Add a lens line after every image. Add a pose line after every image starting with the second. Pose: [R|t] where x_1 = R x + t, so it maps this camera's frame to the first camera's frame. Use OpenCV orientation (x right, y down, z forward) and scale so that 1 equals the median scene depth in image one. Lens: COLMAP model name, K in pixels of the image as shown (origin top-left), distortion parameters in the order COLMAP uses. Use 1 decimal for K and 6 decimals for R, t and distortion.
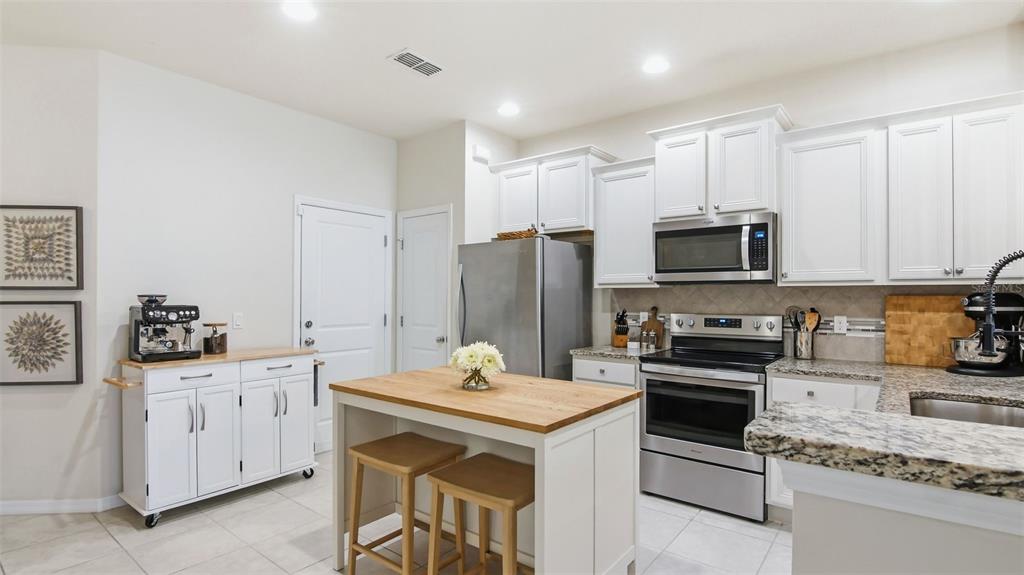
lens RADIAL K [[498.9, 0, 512.0], [0, 498.9, 287.5], [0, 0, 1]] dist [-0.025720, -0.000186]
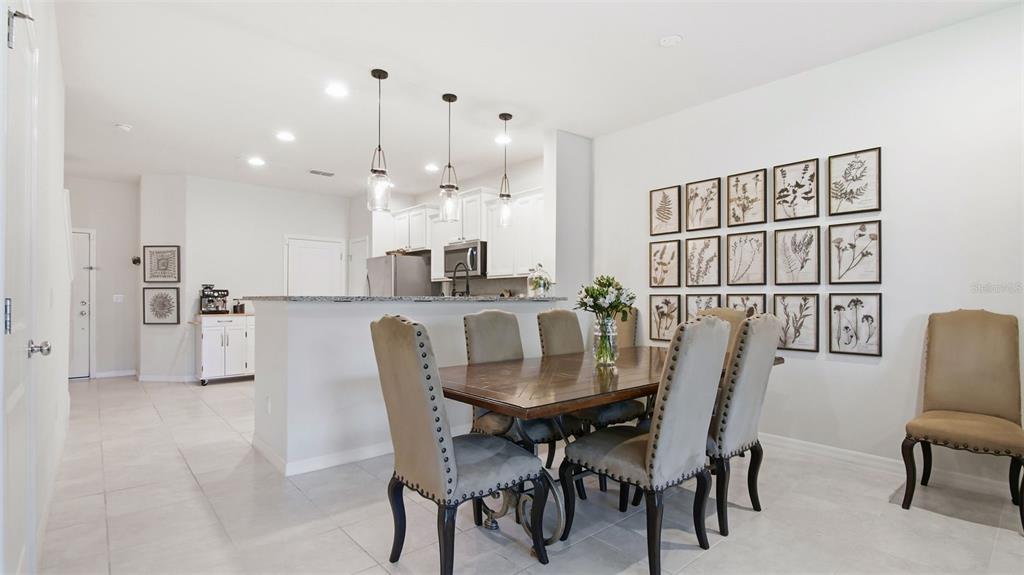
lens RADIAL K [[486.1, 0, 513.9], [0, 486.1, 291.7], [0, 0, 1]] dist [0.002356, -0.000217]
pose [[0.979802, -0.002545, -0.199952, 1.047654], [0.003013, 0.999993, 0.002035, 0.045878], [0.199945, -0.002596, 0.979804, -0.865250]]
